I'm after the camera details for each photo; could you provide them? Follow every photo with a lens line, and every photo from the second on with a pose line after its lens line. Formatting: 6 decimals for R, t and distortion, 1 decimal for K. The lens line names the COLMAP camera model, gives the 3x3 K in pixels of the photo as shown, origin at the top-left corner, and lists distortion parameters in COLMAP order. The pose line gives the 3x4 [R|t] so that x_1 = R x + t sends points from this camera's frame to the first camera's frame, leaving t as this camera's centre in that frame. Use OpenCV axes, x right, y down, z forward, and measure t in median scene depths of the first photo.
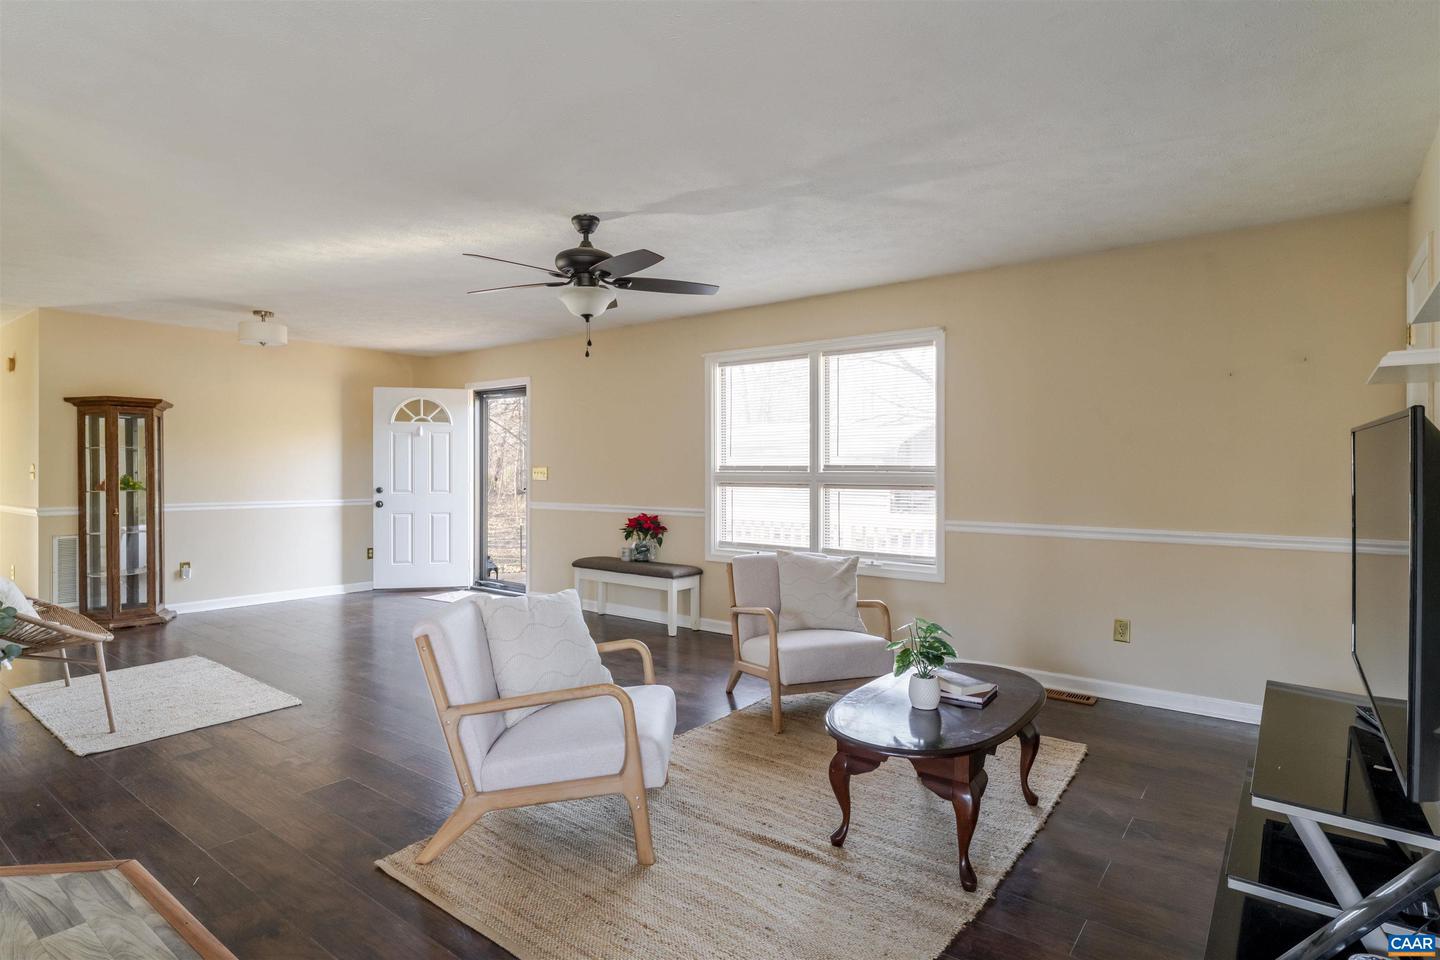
lens RADIAL K [[760.1, 0, 720.0], [0, 760.1, 480.0], [0, 0, 1]] dist [0.002451, -0.000172]
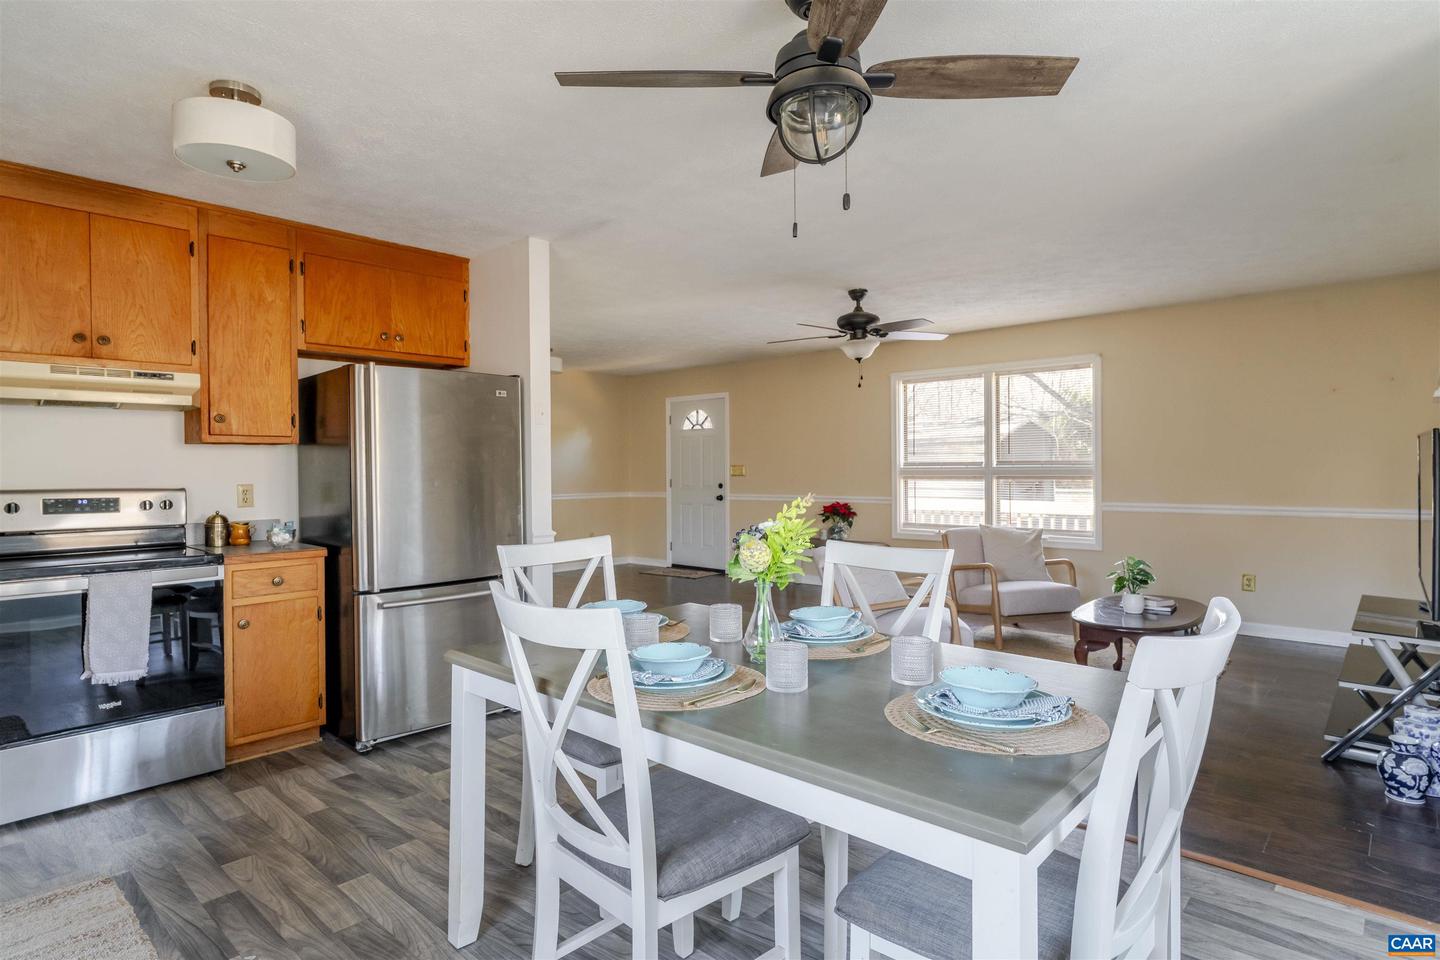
lens RADIAL K [[770.4, 0, 720.0], [0, 770.4, 480.0], [0, 0, 1]] dist [0.000036, 0.000276]
pose [[0.996904, -0.010103, -0.077979, -0.243439], [0.010276, 0.999946, 0.001818, 0.005366], [0.077956, -0.002613, 0.996953, -0.351528]]
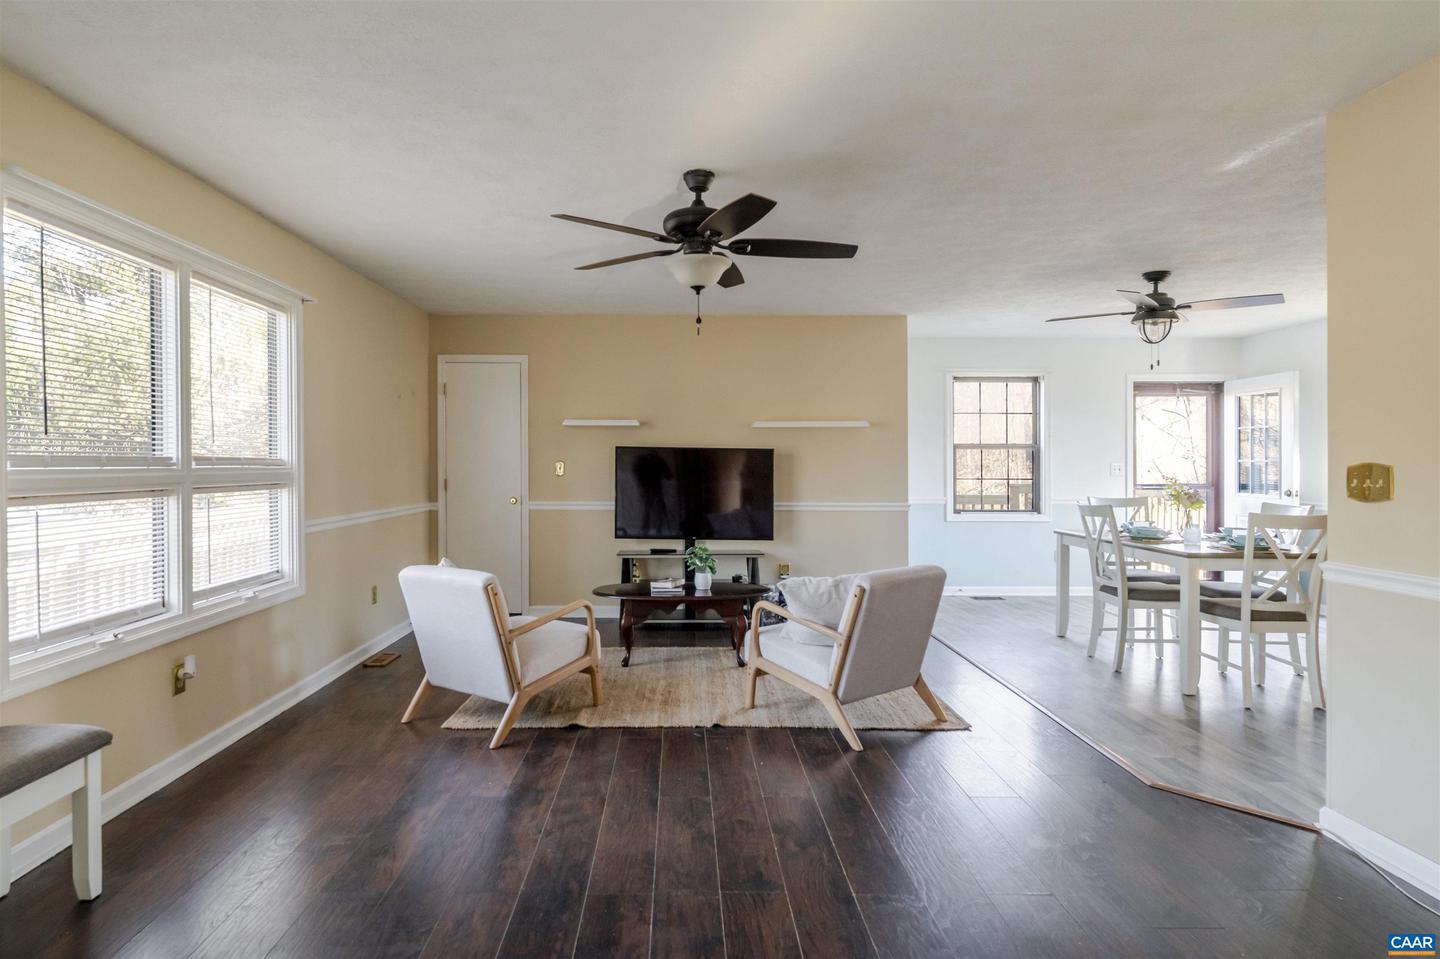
lens RADIAL K [[777.7, 0, 675.9], [0, 777.7, 467.1], [0, 0, 1]] dist [0.003169, 0.000058]
pose [[-0.606393, -0.004377, 0.795153, -0.642186], [0.012788, 0.999802, 0.015256, -0.016823], [-0.795063, 0.019419, -0.606216, 1.161482]]
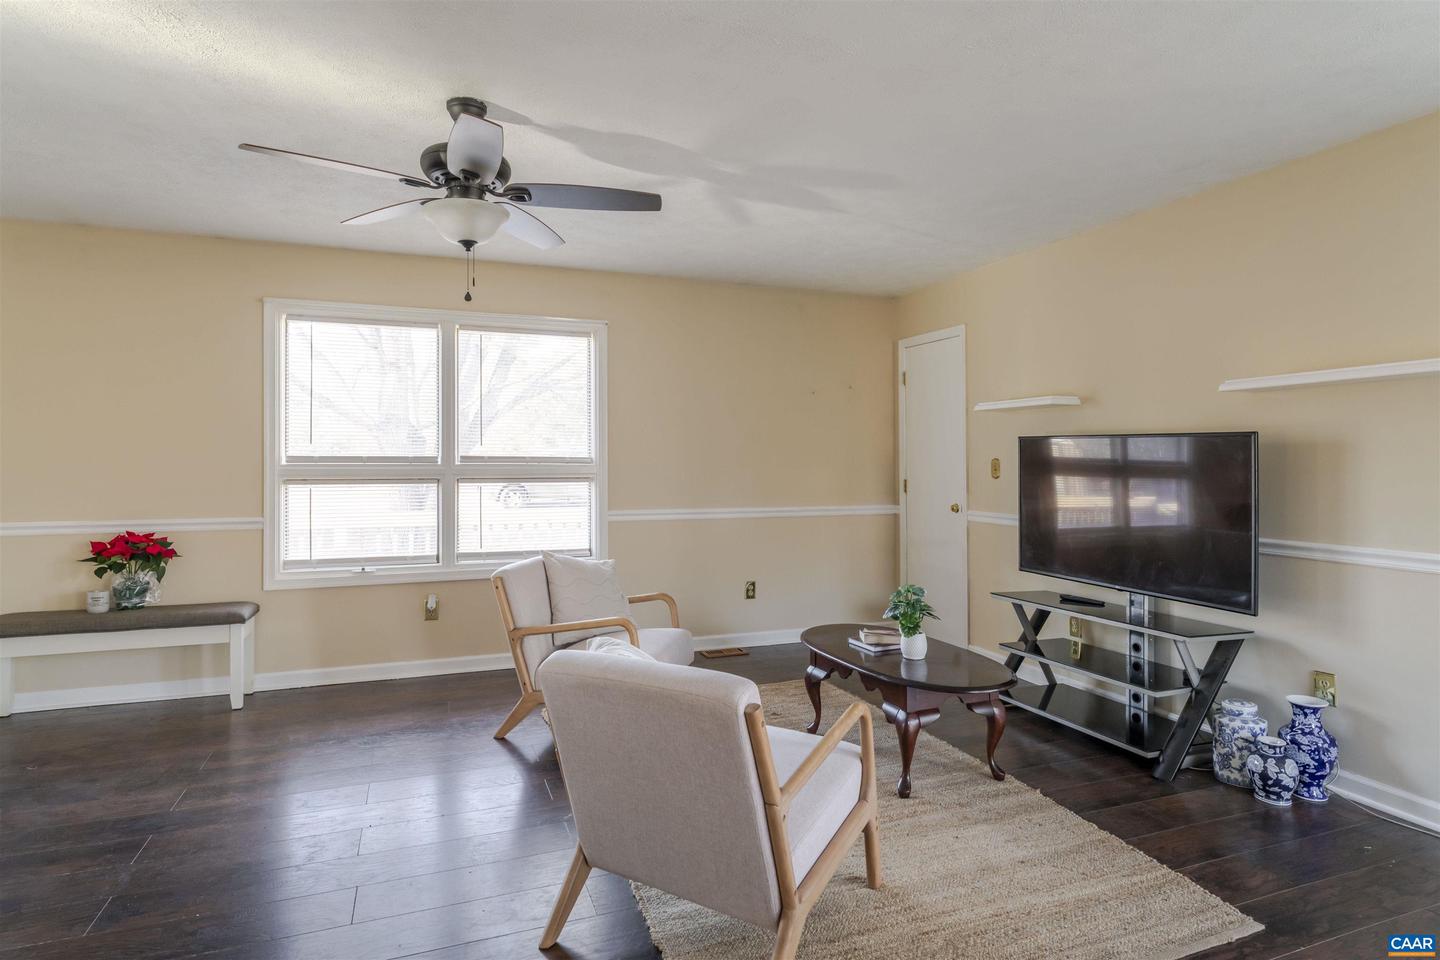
lens RADIAL K [[775.4, 0, 713.1], [0, 775.4, 455.3], [0, 0, 1]] dist [0.007700, 0.000915]
pose [[0.523640, 0.006557, 0.851914, -0.499377], [0.012959, 0.999793, -0.015661, -0.003253], [-0.851841, 0.019241, 0.523447, 0.322042]]
